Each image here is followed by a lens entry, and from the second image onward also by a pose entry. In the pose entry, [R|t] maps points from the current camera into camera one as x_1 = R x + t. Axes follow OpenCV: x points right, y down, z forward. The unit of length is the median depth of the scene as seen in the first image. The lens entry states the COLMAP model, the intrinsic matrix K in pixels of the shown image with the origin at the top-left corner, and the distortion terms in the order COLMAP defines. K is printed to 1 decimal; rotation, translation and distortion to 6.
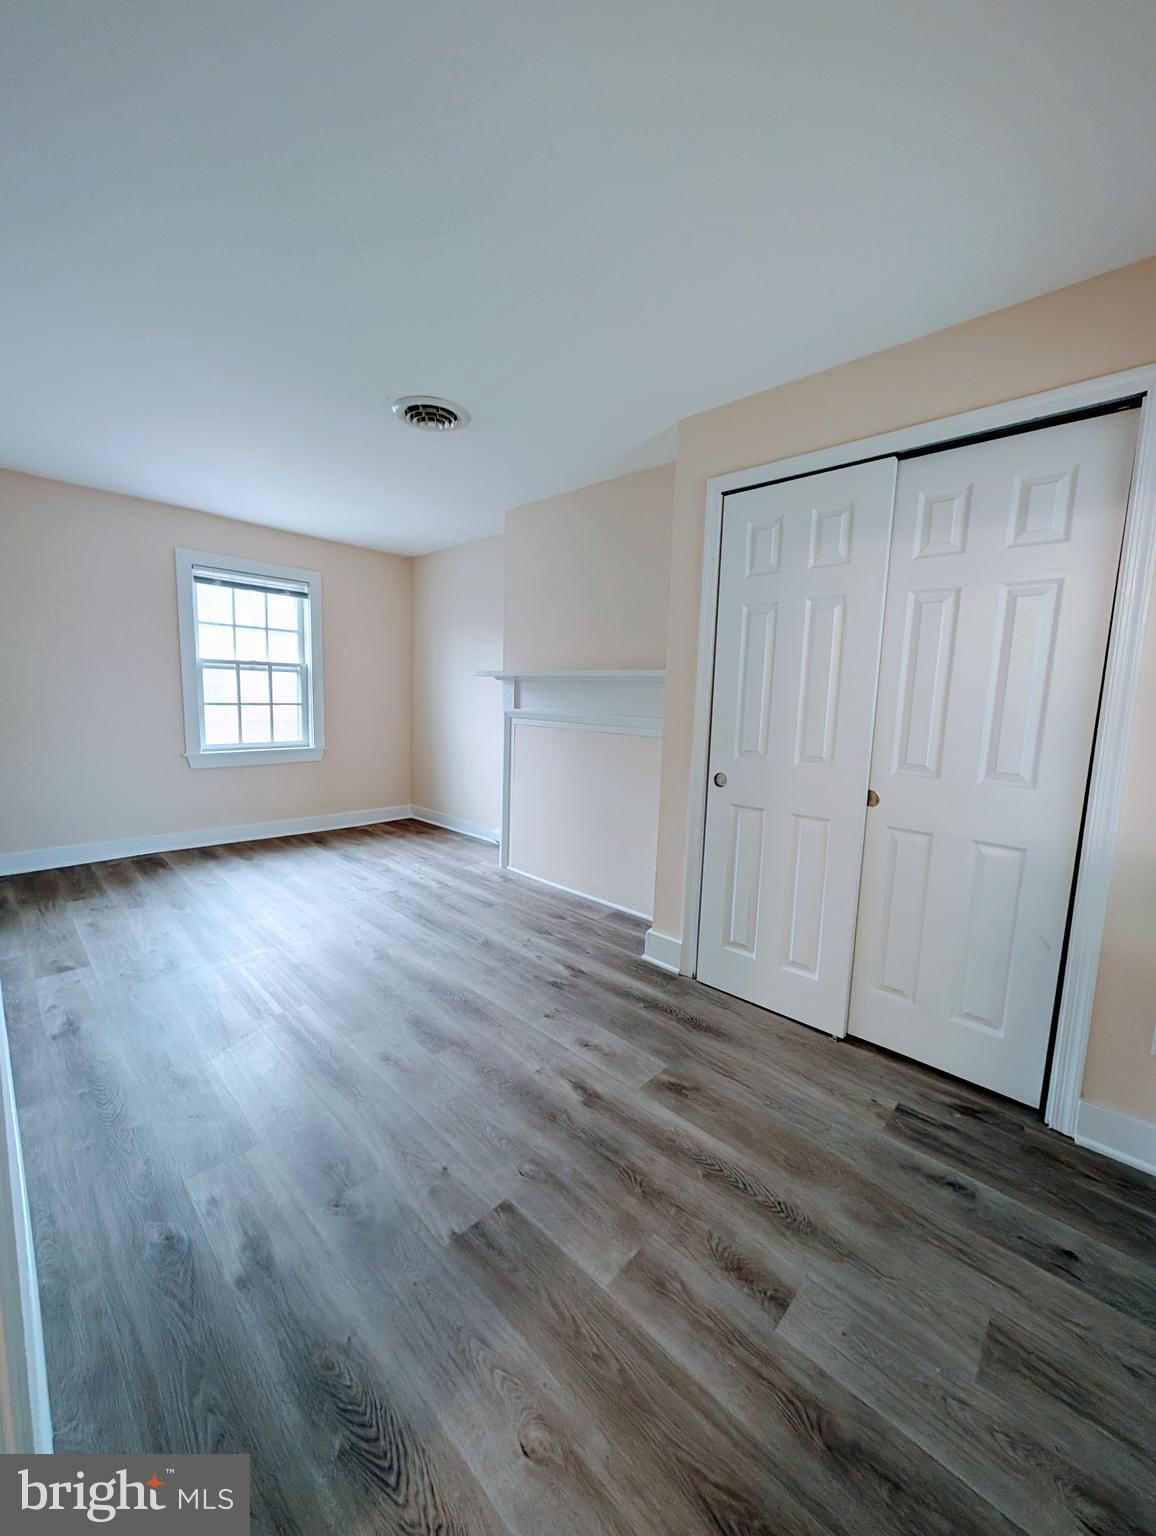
lens RADIAL K [[576.9, 0, 572.4], [0, 576.9, 768.5], [0, 0, 1]] dist [-0.000054, 0.000356]
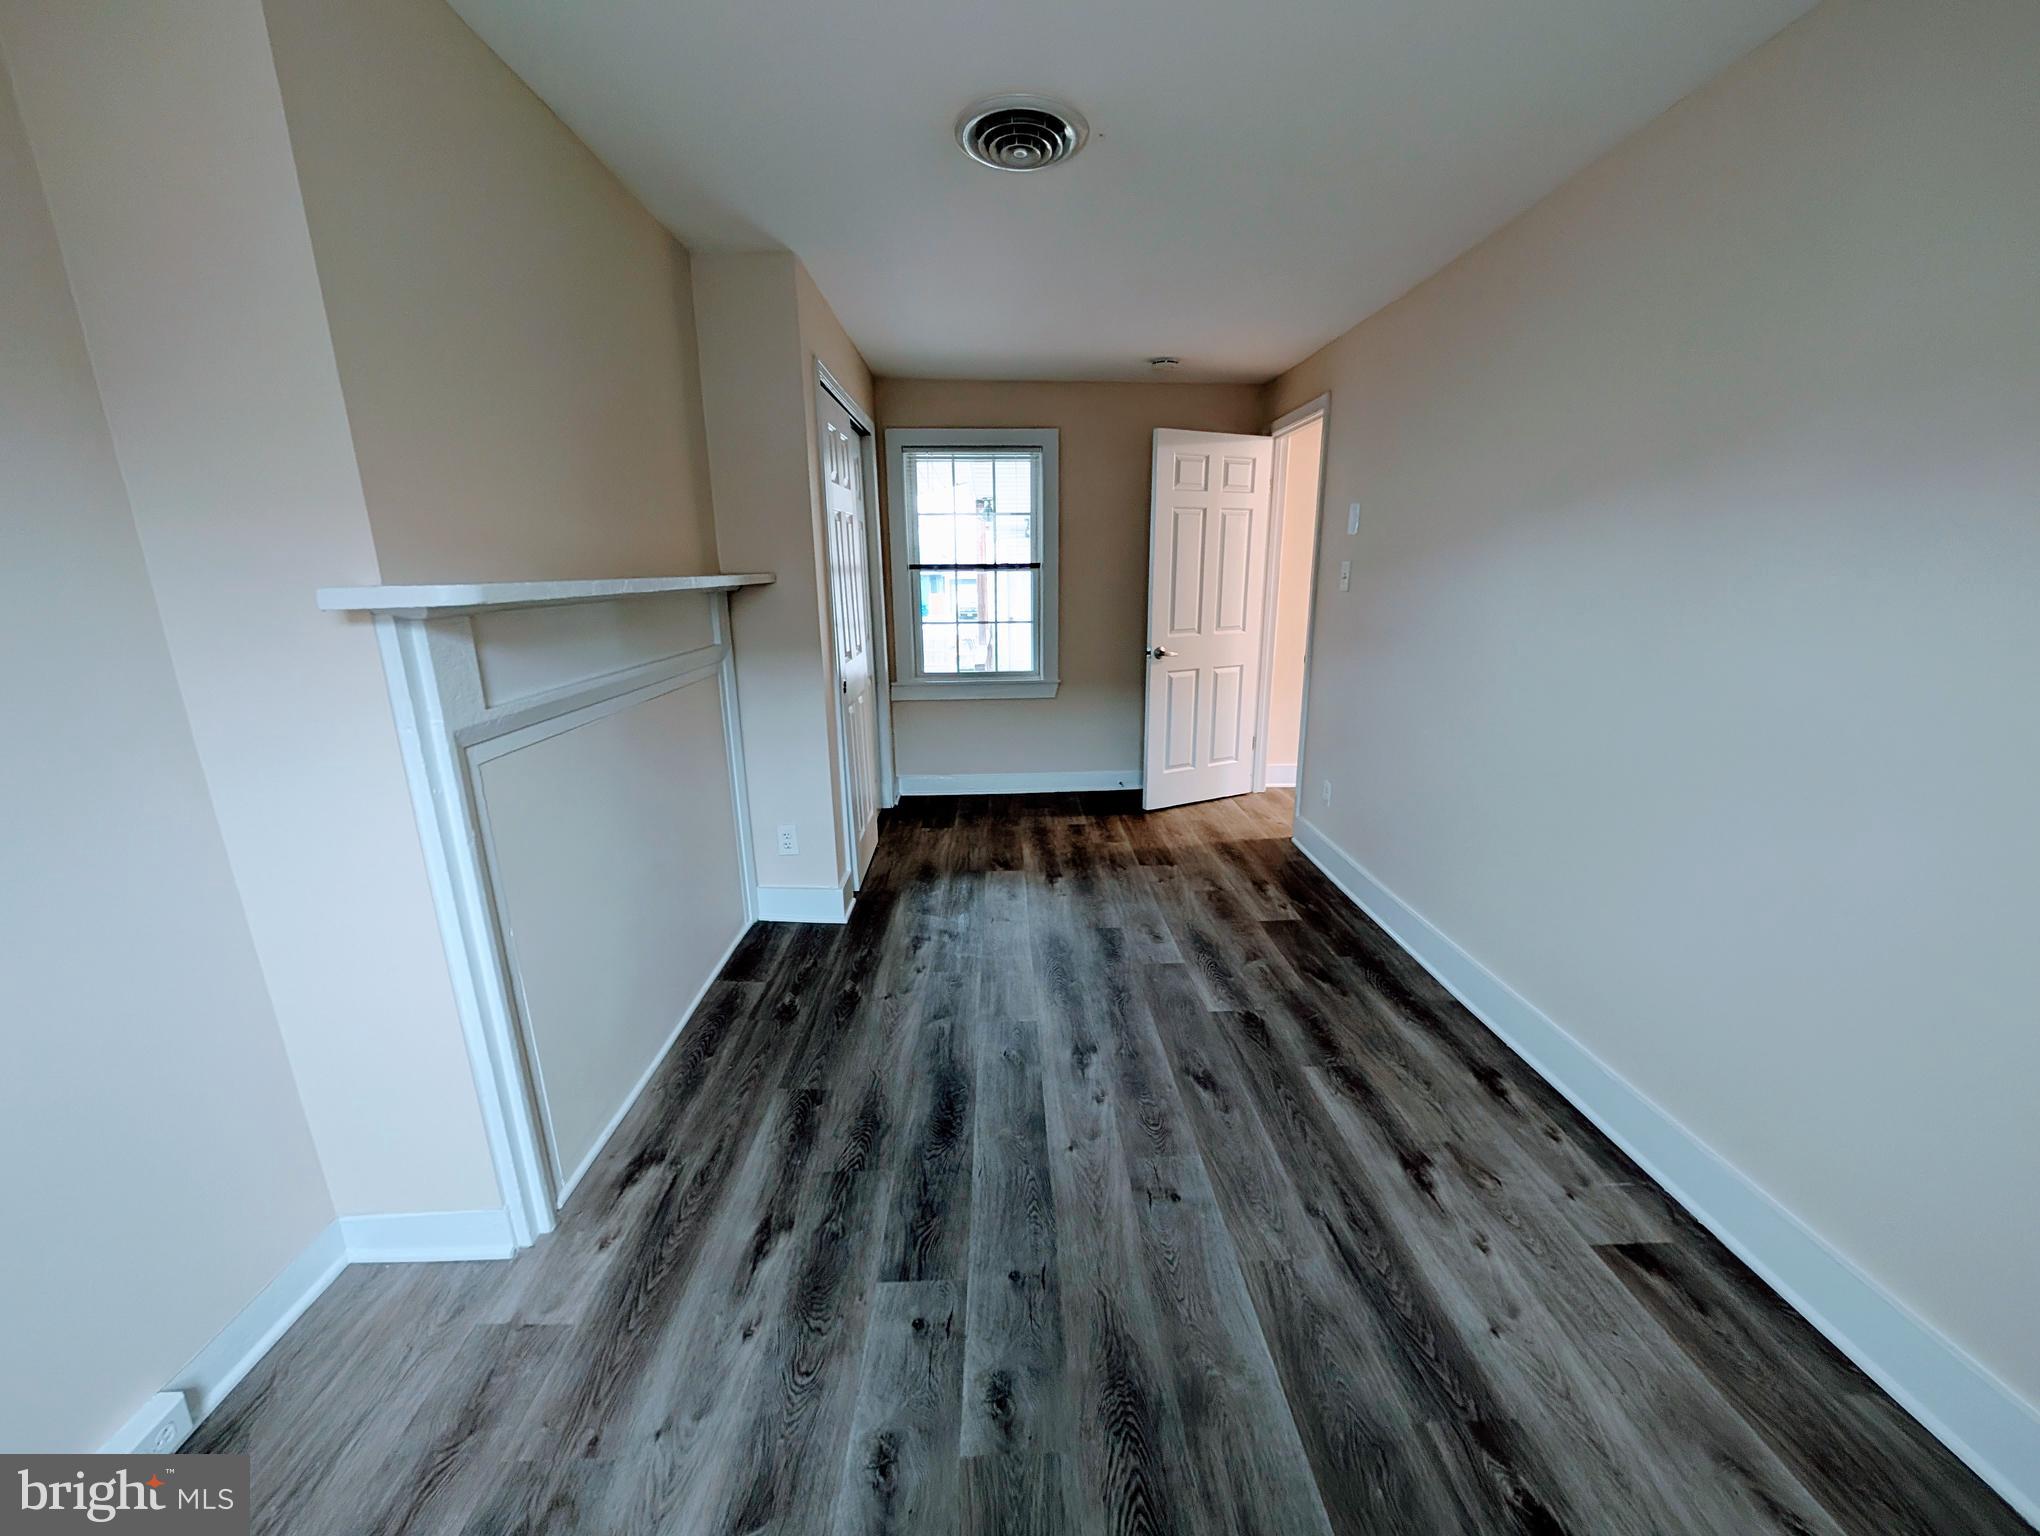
lens RADIAL K [[766.2, 0, 1017.5], [0, 766.2, 762.1], [0, 0, 1]] dist [-0.000054, 0.000356]
pose [[-0.713129, -0.198198, 0.672432, -1.134579], [0.077262, 0.931138, 0.356389, -0.401794], [-0.696763, 0.306105, -0.648708, 2.184817]]
